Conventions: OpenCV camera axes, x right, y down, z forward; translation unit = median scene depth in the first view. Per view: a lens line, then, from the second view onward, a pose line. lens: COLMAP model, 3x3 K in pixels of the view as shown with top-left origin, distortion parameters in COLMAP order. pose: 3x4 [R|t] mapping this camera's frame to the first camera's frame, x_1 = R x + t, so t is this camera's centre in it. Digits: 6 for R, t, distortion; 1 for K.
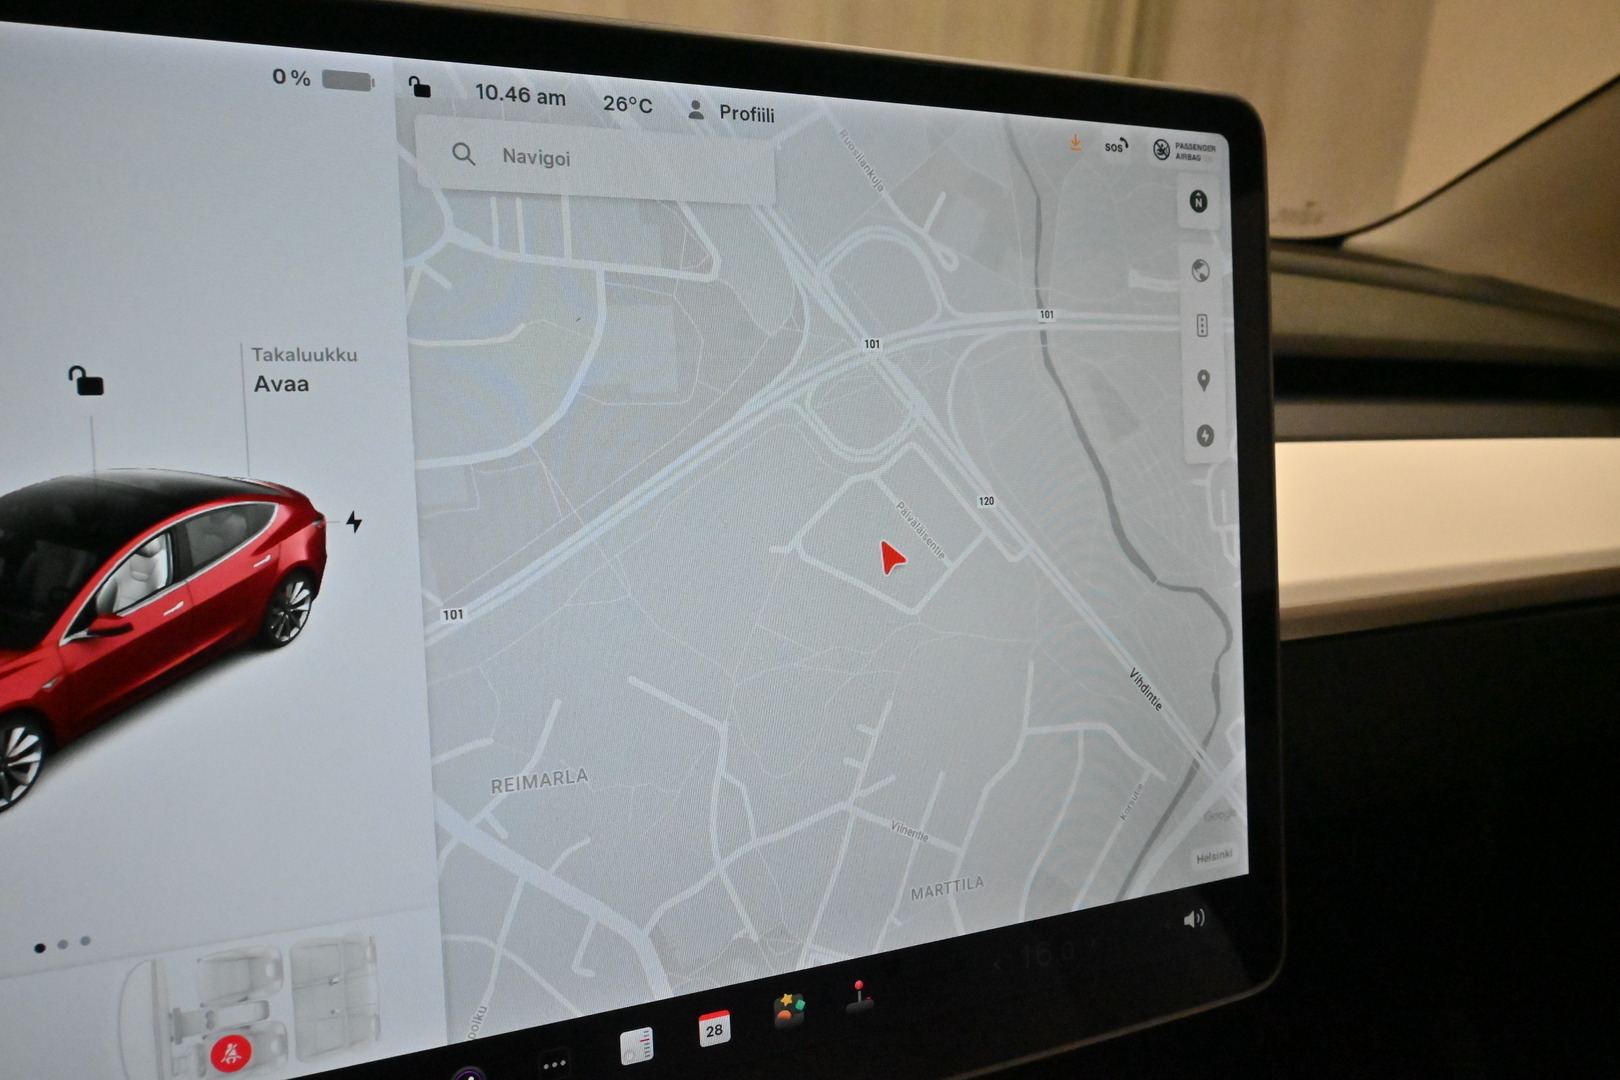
lens RADIAL K [[1361.6, 0, 810.0], [0, 1361.6, 540.0], [0, 0, 1]] dist [-0.006342, -0.004938]
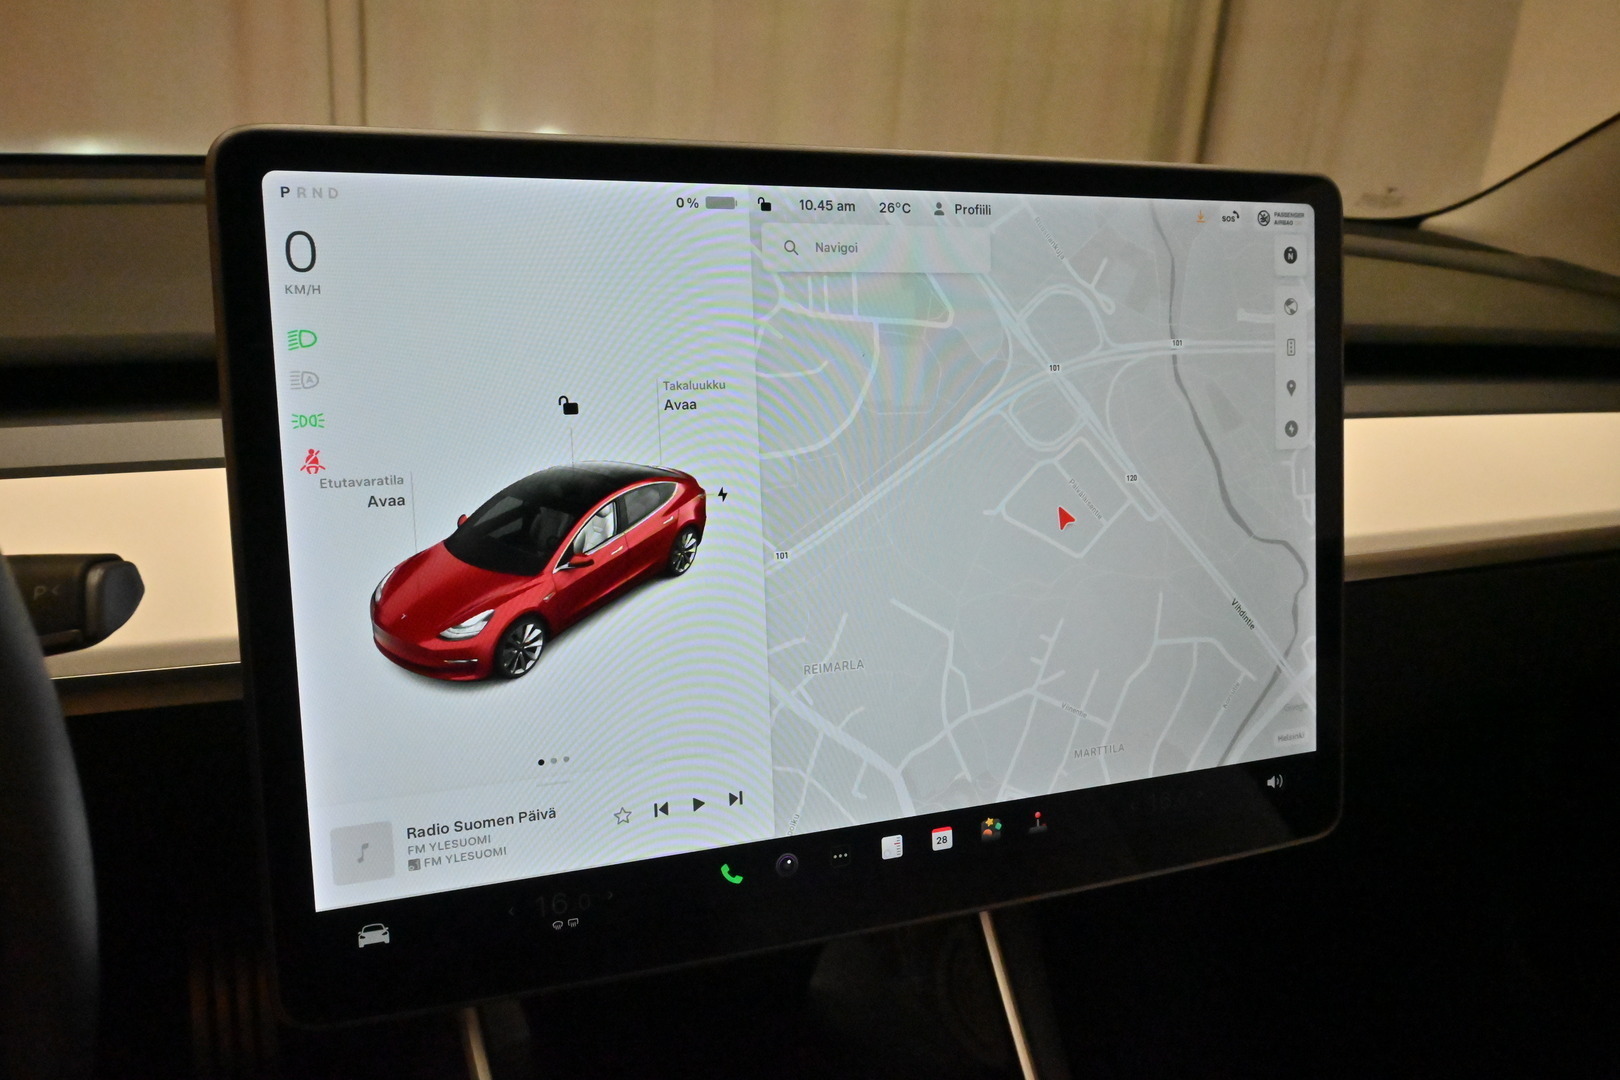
lens RADIAL K [[1402.0, 0, 810.0], [0, 1402.0, 540.0], [0, 0, 1]] dist [-0.011981, -0.005206]
pose [[0.998718, 0.010294, -0.049554, -0.144888], [-0.007957, 0.998857, 0.047136, -0.033856], [0.049983, -0.046681, 0.997659, -0.514882]]
